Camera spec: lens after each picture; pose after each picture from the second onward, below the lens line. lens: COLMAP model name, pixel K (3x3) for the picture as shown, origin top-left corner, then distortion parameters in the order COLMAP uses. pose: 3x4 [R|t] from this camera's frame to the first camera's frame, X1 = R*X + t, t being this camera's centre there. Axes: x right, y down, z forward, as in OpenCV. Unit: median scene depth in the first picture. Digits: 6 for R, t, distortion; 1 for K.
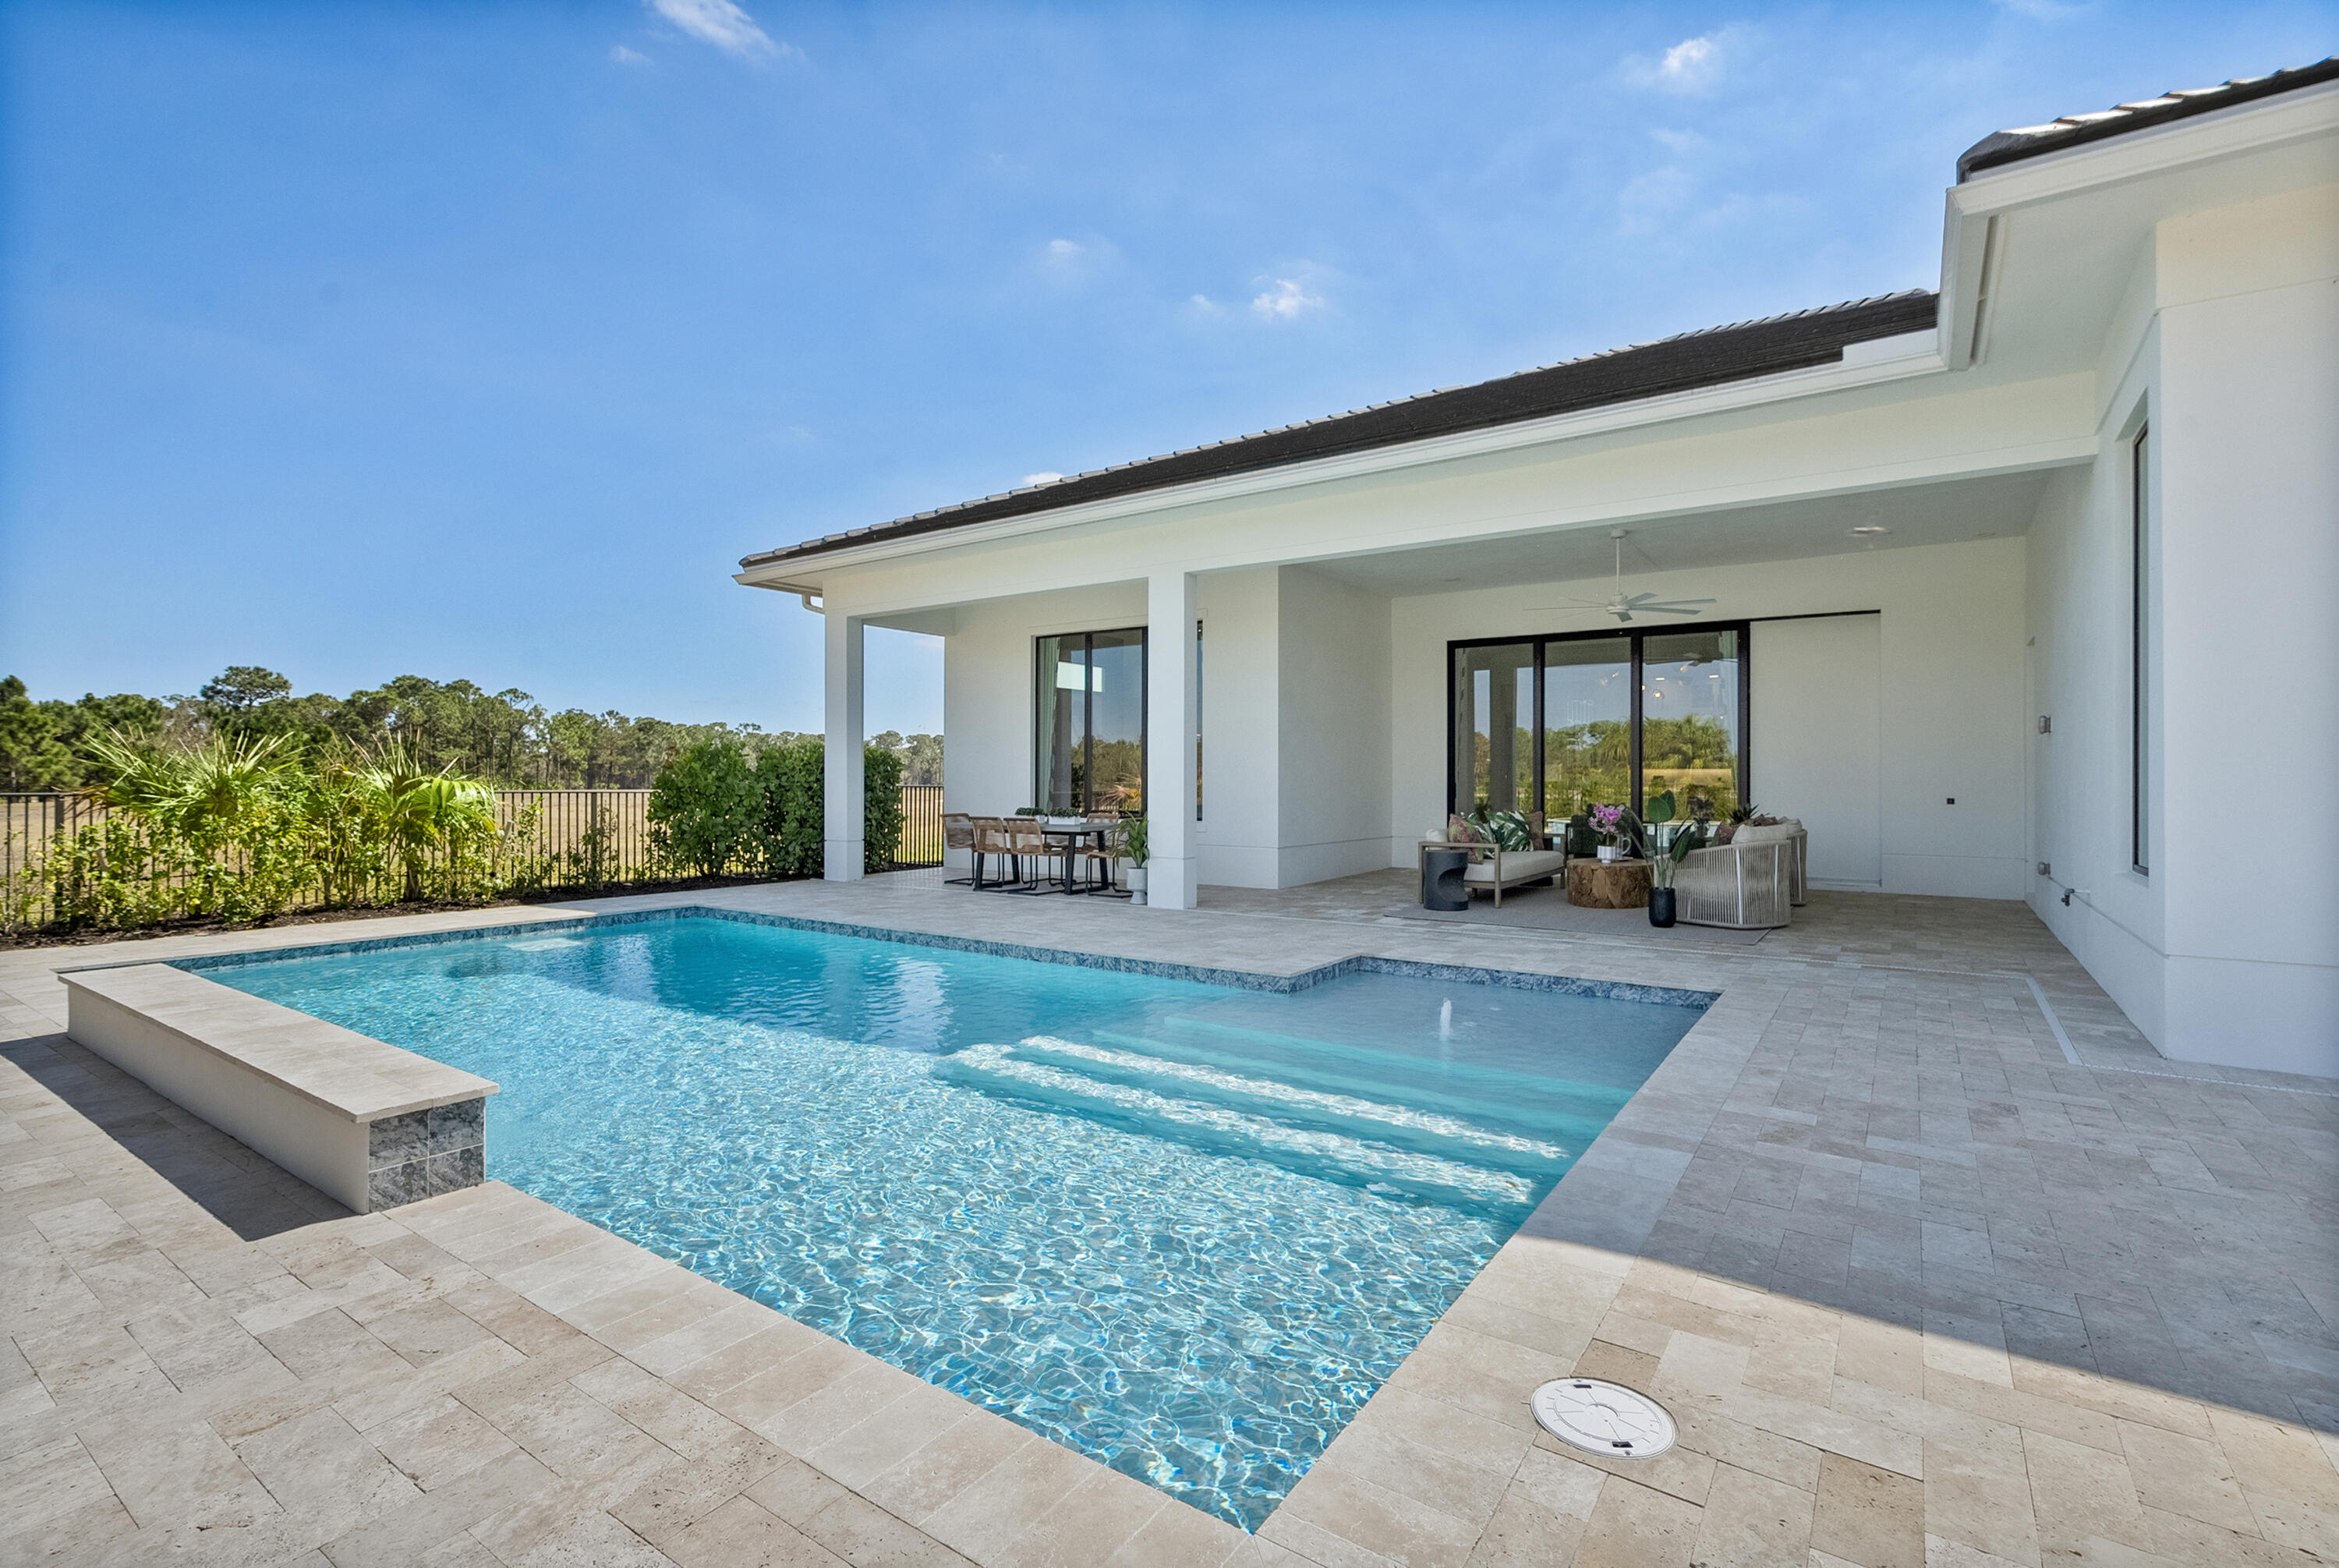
lens RADIAL K [[1065.9, 0, 1172.1], [0, 1065.9, 780.0], [0, 0, 1]] dist [-0.002619, 0.000782]
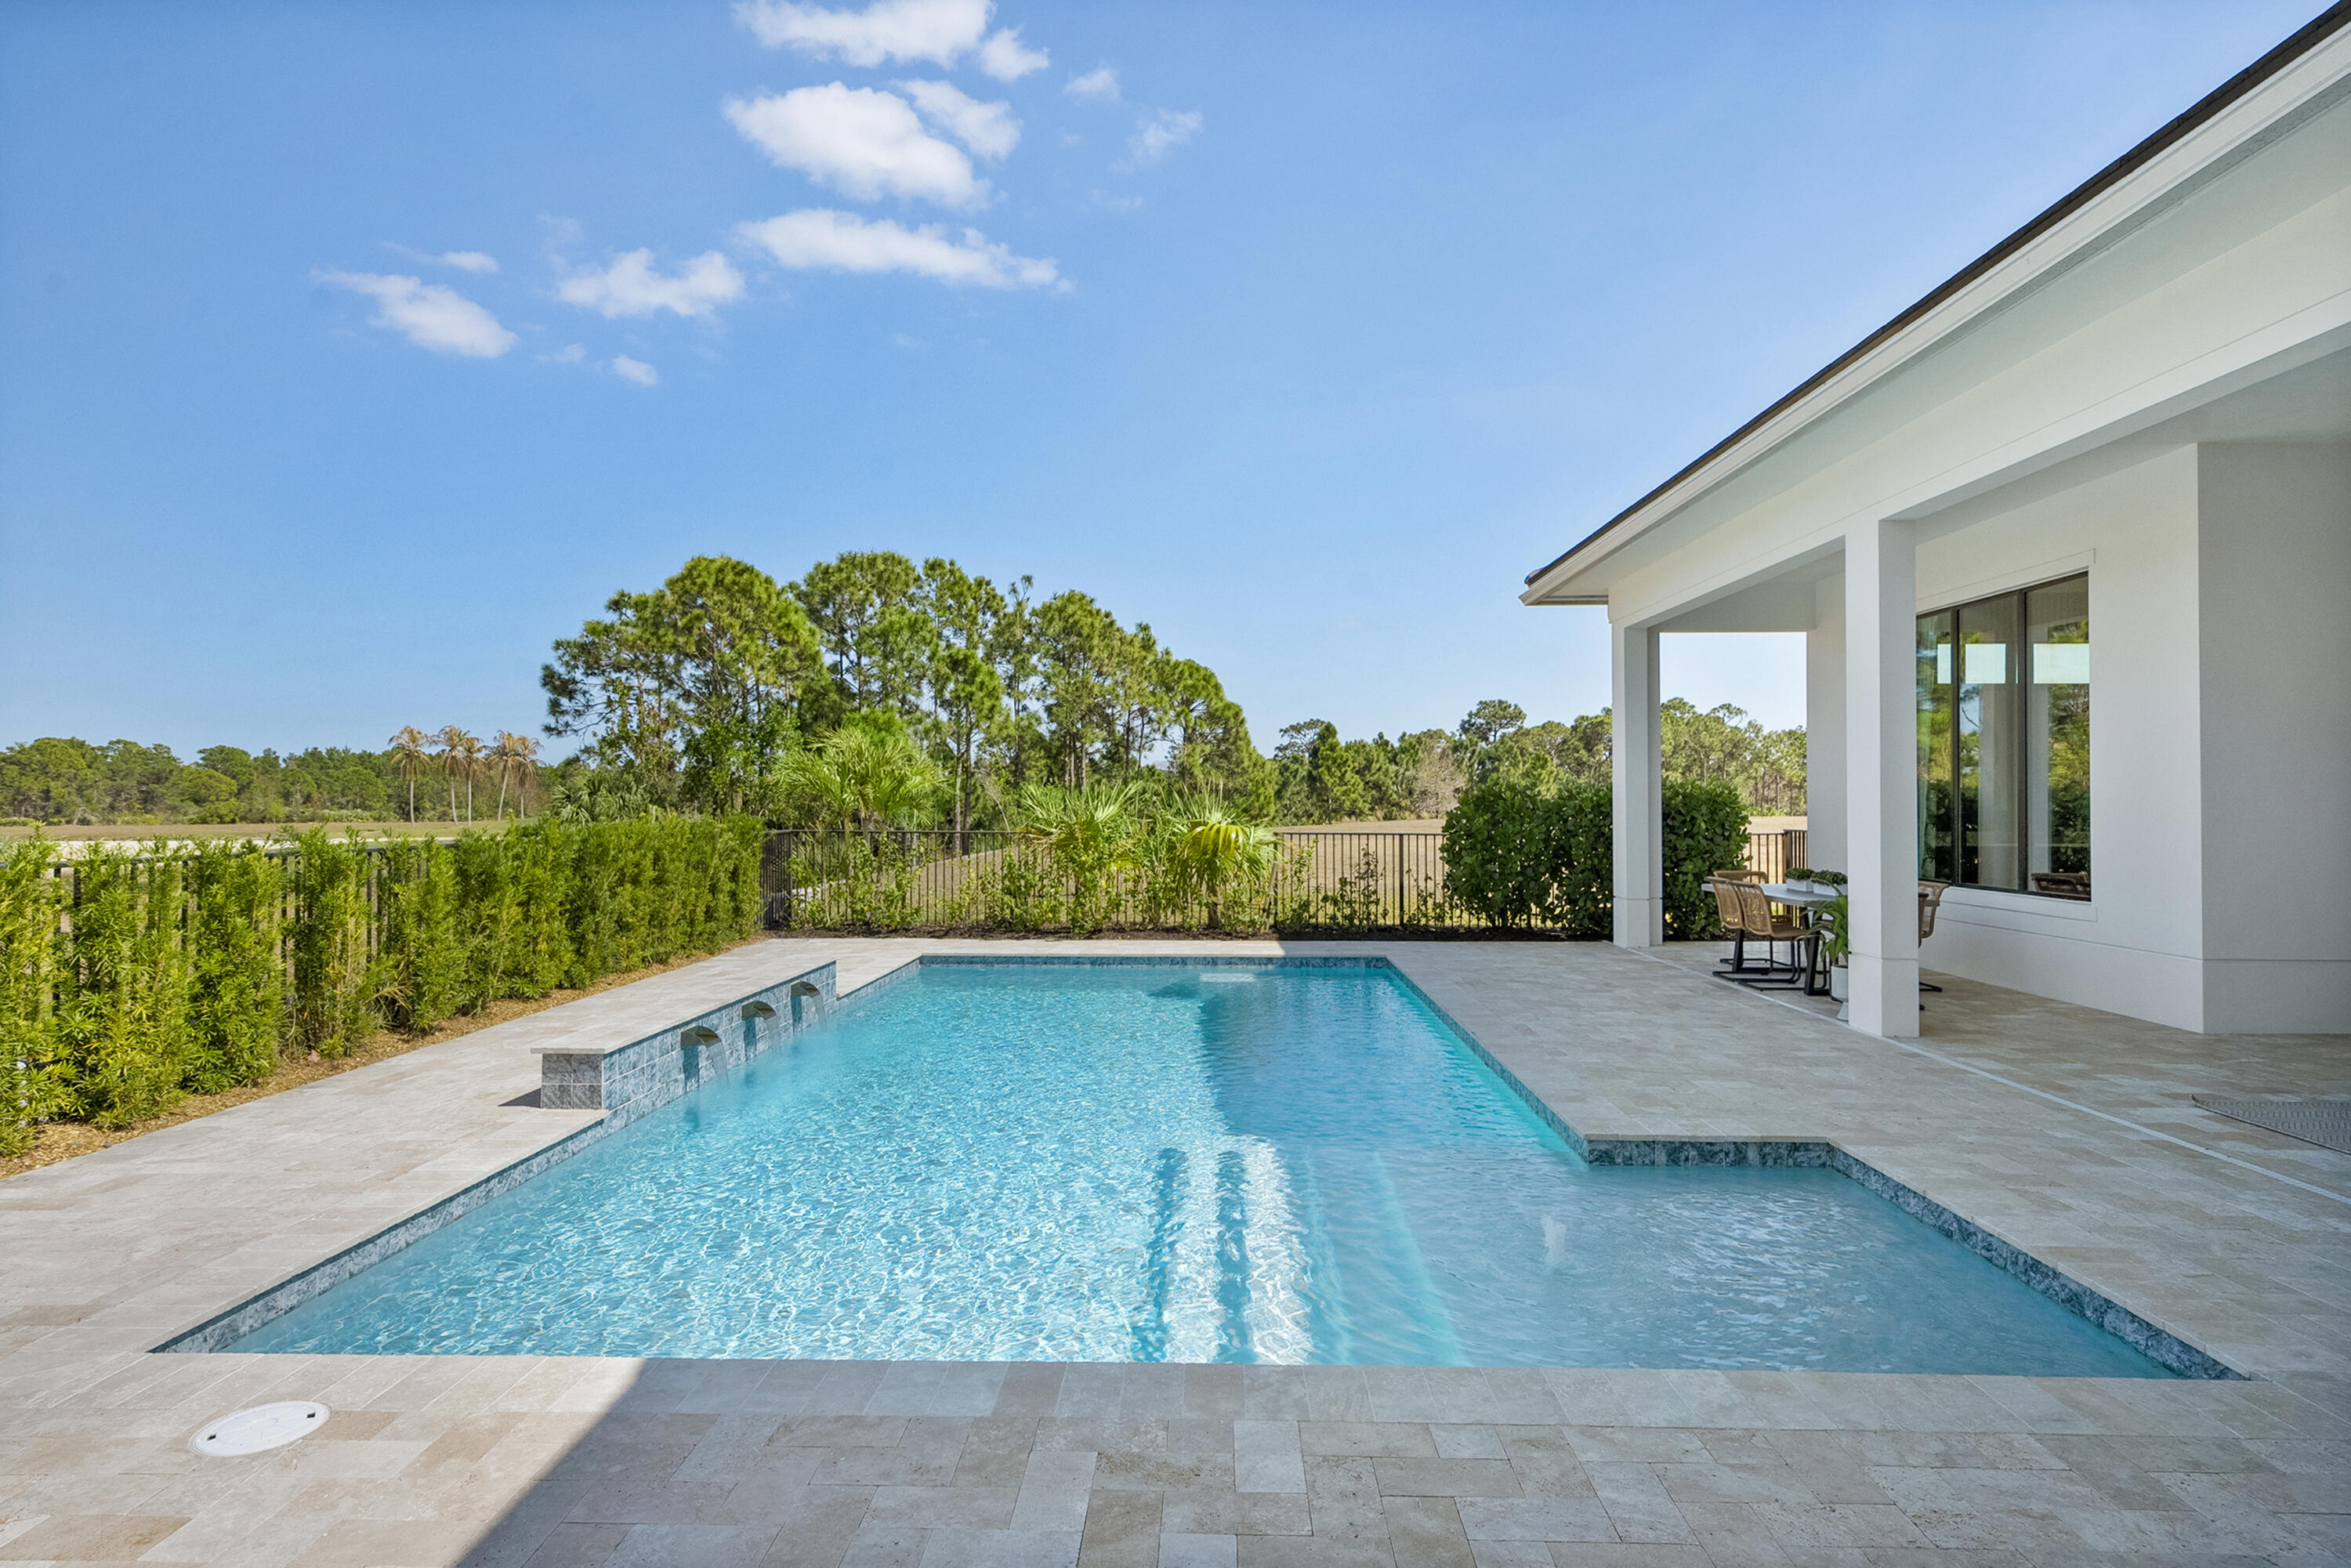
lens RADIAL K [[1283.7, 0, 1175.5], [0, 1283.7, 784.0], [0, 0, 1]] dist [0.003711, 0.000578]
pose [[0.544109, -0.012972, -0.838914, 0.344571], [0.000772, 0.999888, -0.014960, -0.017214], [0.839014, 0.007493, 0.544058, 0.167246]]
